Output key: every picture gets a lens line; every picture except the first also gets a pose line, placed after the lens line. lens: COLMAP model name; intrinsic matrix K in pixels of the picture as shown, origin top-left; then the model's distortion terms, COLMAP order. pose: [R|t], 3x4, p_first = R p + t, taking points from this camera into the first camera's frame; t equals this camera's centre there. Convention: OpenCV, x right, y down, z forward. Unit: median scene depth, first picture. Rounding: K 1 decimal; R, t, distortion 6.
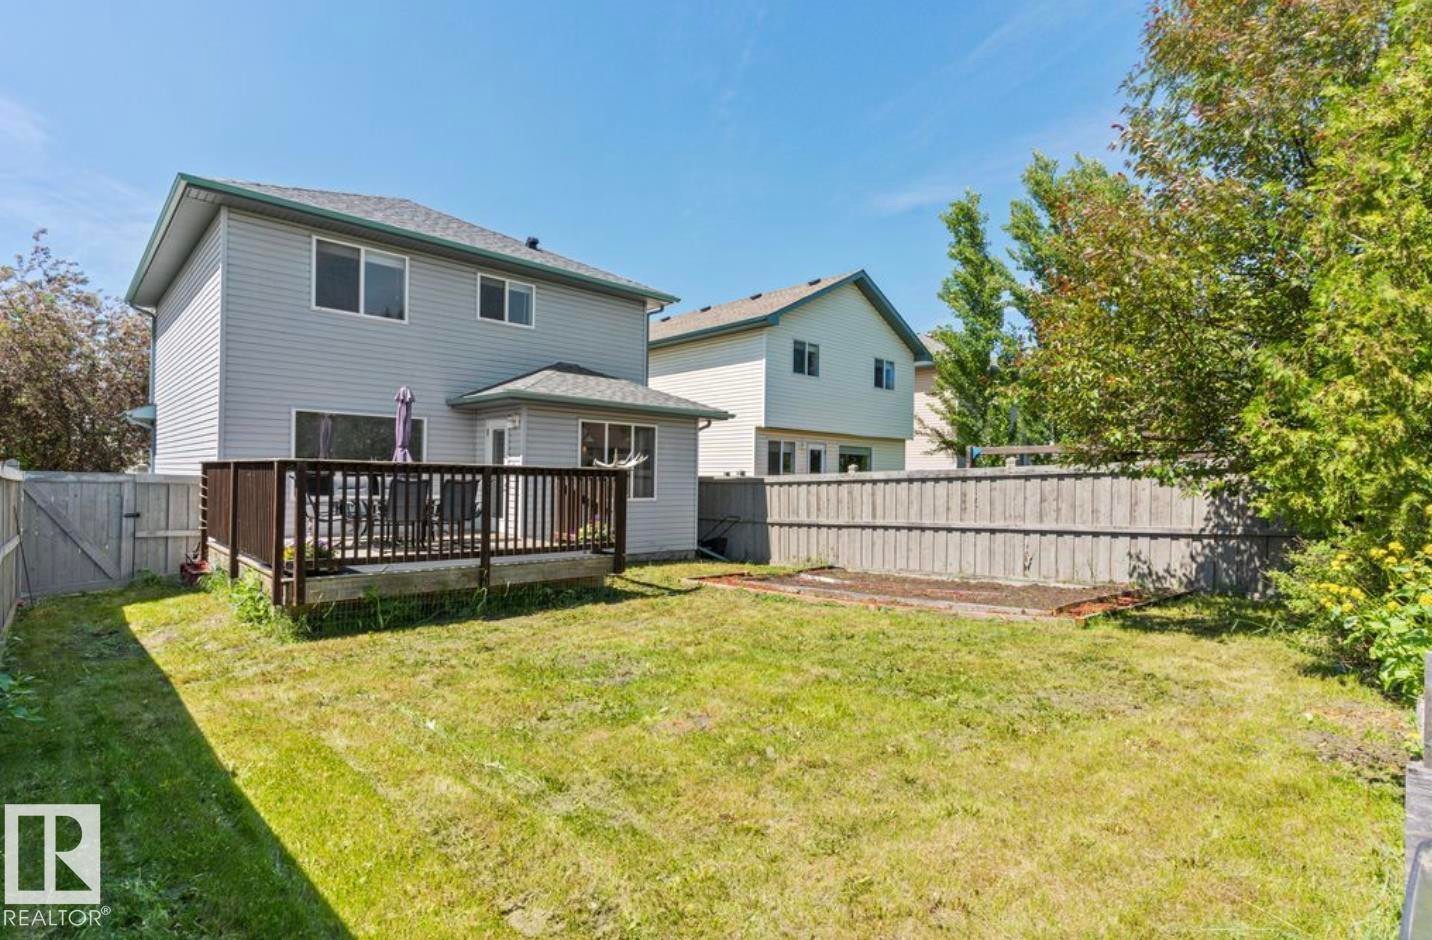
lens RADIAL K [[693.0, 0, 716.0], [0, 693.0, 470.0], [0, 0, 1]] dist [0.001757, 0.000333]
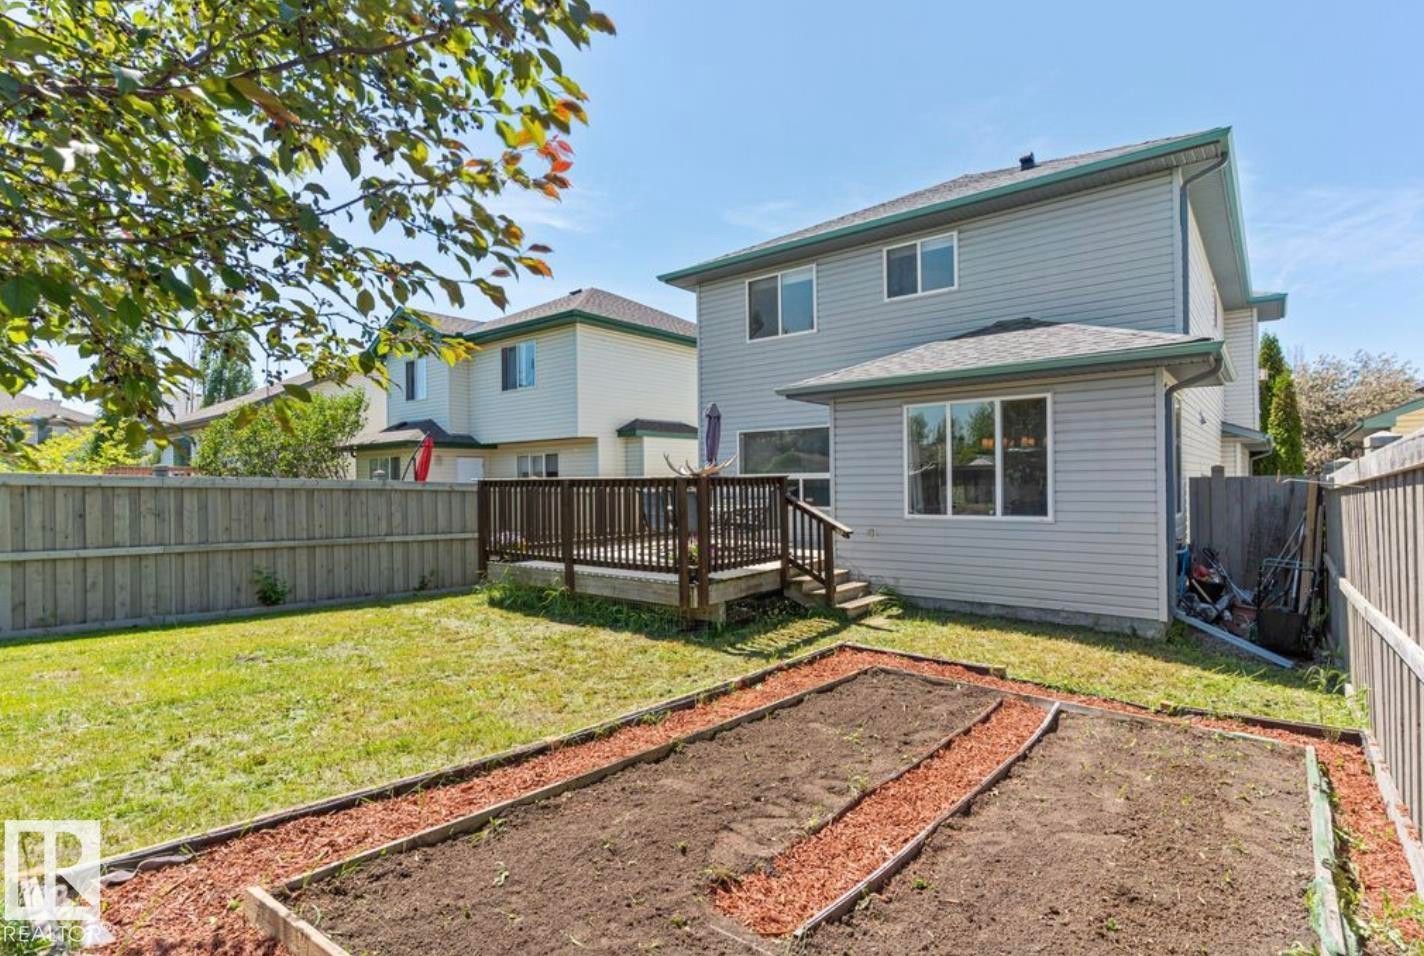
lens RADIAL K [[667.0, 0, 712.0], [0, 667.0, 478.0], [0, 0, 1]] dist [0.001255, 0.000107]
pose [[0.143860, -0.014325, -0.989494, 0.450303], [0.027686, 0.999562, -0.010446, 0.005737], [0.989211, -0.025892, 0.144193, 0.660643]]
